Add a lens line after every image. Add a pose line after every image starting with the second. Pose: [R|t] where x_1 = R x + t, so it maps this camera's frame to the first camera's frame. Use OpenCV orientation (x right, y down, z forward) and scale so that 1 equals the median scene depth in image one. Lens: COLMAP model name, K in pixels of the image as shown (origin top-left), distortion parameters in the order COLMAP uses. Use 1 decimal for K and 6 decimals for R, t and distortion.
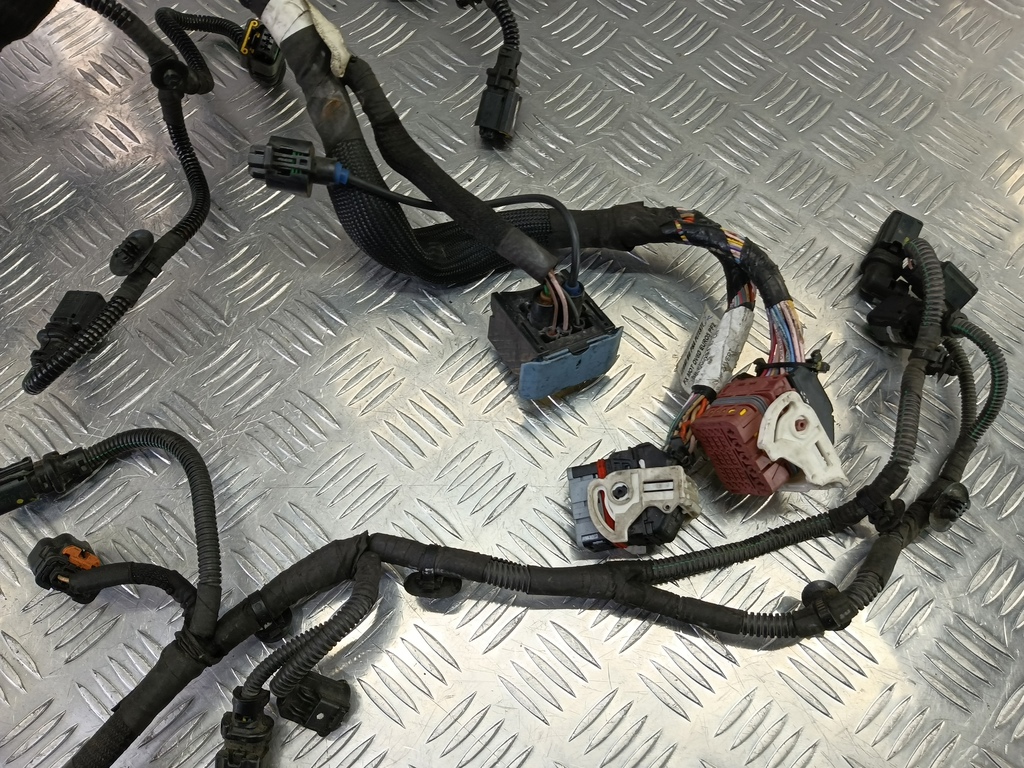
lens RADIAL K [[722.5, 0, 512.0], [0, 722.5, 384.0], [0, 0, 1]] dist [0.087745, -0.134952]
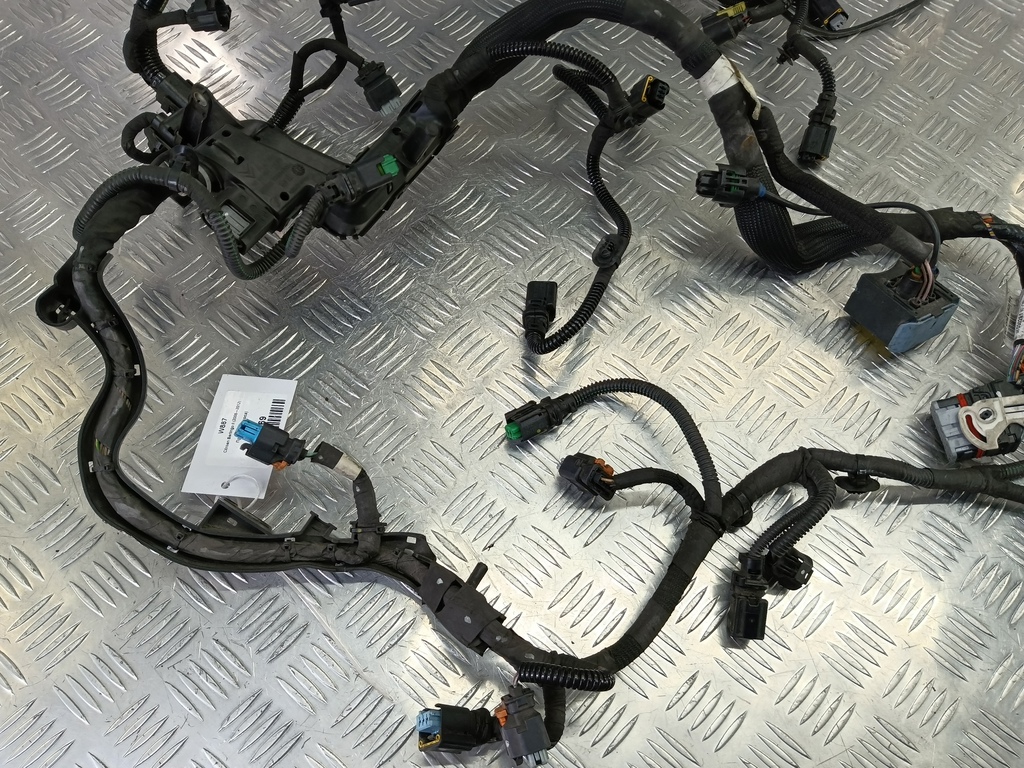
lens RADIAL K [[706.4, 0, 509.4], [0, 706.4, 385.9], [0, 0, 1]] dist [0.087301, -0.117072]
pose [[0.999285, -0.019994, 0.032081, -0.762887], [0.020500, 0.999669, -0.015537, 0.091979], [-0.031760, 0.016184, 0.999365, -0.323150]]
